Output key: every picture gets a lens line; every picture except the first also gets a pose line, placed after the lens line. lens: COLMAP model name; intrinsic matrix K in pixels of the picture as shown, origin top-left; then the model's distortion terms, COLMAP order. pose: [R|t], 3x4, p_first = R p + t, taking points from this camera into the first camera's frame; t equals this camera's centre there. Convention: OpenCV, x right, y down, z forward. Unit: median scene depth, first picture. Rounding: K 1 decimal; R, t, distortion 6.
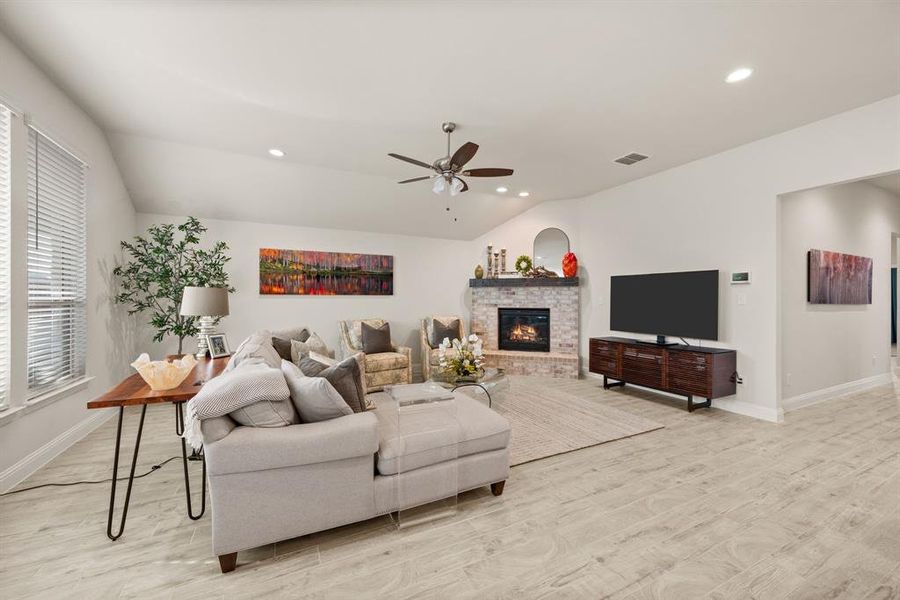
lens RADIAL K [[355.8, 0, 455.0], [0, 355.8, 300.9], [0, 0, 1]] dist [0.001725, 0.000237]
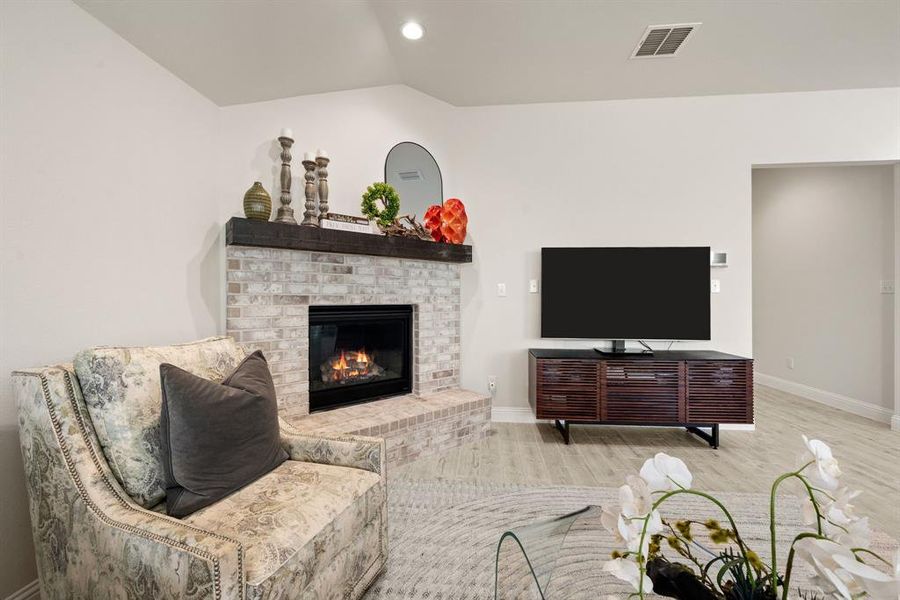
lens RADIAL K [[366.6, 0, 453.4], [0, 366.6, 298.1], [0, 0, 1]] dist [0.002820, -0.000174]
pose [[0.531434, -0.001245, 0.847099, -0.158855], [0.006161, 0.999978, -0.002395, 0.015698], [-0.847077, 0.006492, 0.531430, 0.794260]]
